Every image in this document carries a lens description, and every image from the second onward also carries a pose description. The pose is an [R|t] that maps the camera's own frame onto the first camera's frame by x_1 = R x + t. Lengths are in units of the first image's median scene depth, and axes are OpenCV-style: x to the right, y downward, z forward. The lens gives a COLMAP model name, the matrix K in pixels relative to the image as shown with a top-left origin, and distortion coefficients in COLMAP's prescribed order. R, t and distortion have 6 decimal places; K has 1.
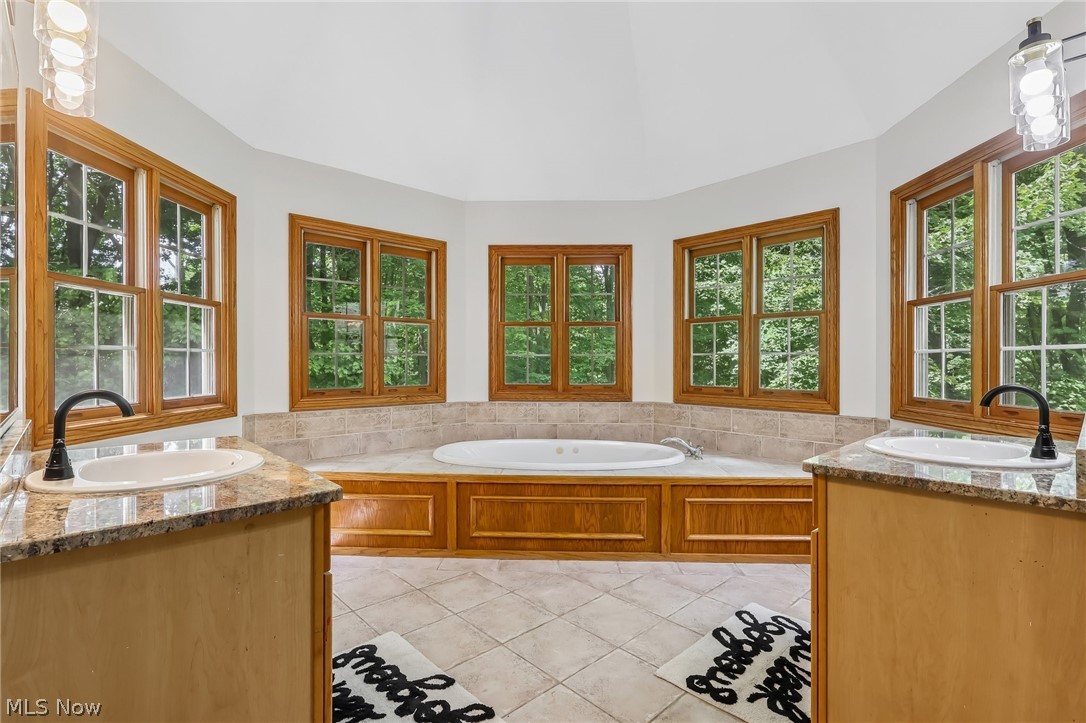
lens RADIAL K [[512.3, 0, 538.6], [0, 512.3, 360.5], [0, 0, 1]] dist [-0.001129, -0.000033]
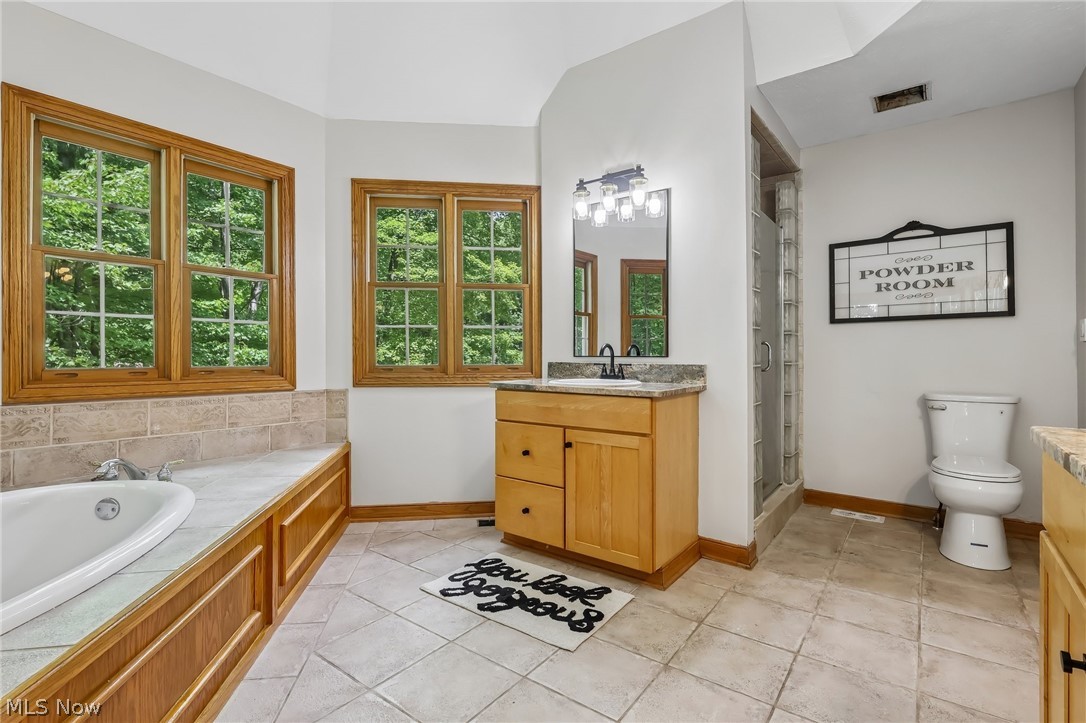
lens RADIAL K [[504.5, 0, 542.1], [0, 504.5, 356.7], [0, 0, 1]] dist [-0.026032, -0.000099]
pose [[-0.179410, -0.003799, 0.983767, -0.610077], [-0.003318, 0.999989, 0.003256, 0.062133], [-0.983769, -0.002680, -0.179421, 1.119424]]
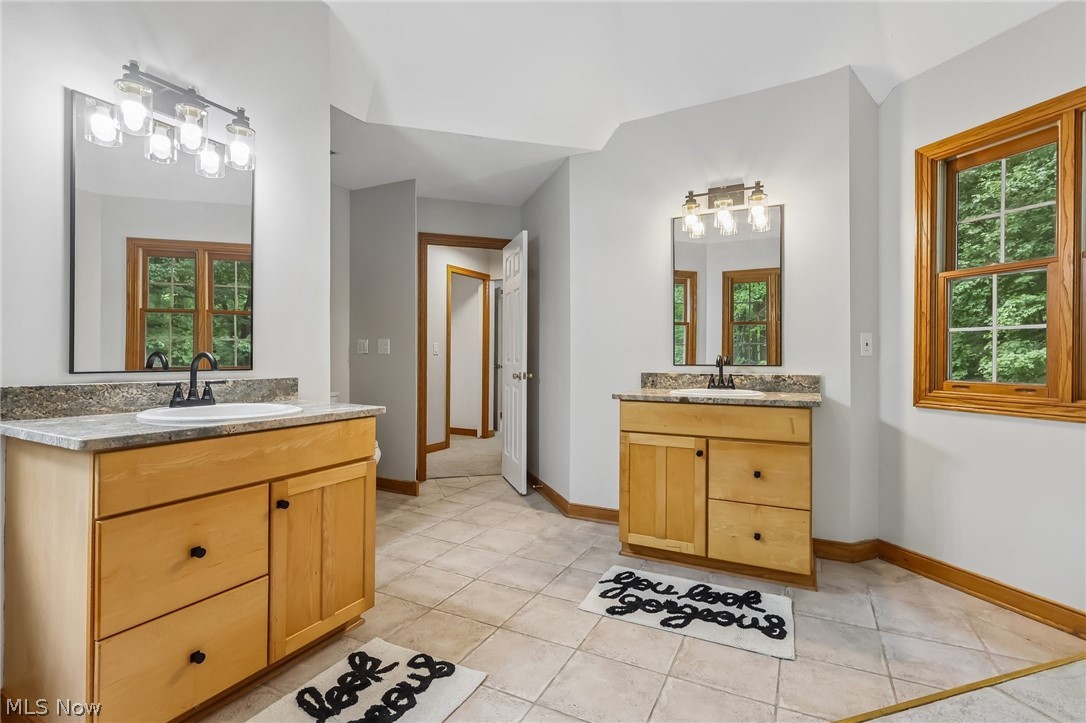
lens RADIAL K [[504.5, 0, 542.1], [0, 504.5, 356.7], [0, 0, 1]] dist [-0.026032, -0.000099]
pose [[-0.940104, -0.003909, -0.340867, 0.405317], [-0.004666, 0.999988, 0.001401, 0.035460], [0.340857, 0.002907, -0.940111, 1.720003]]
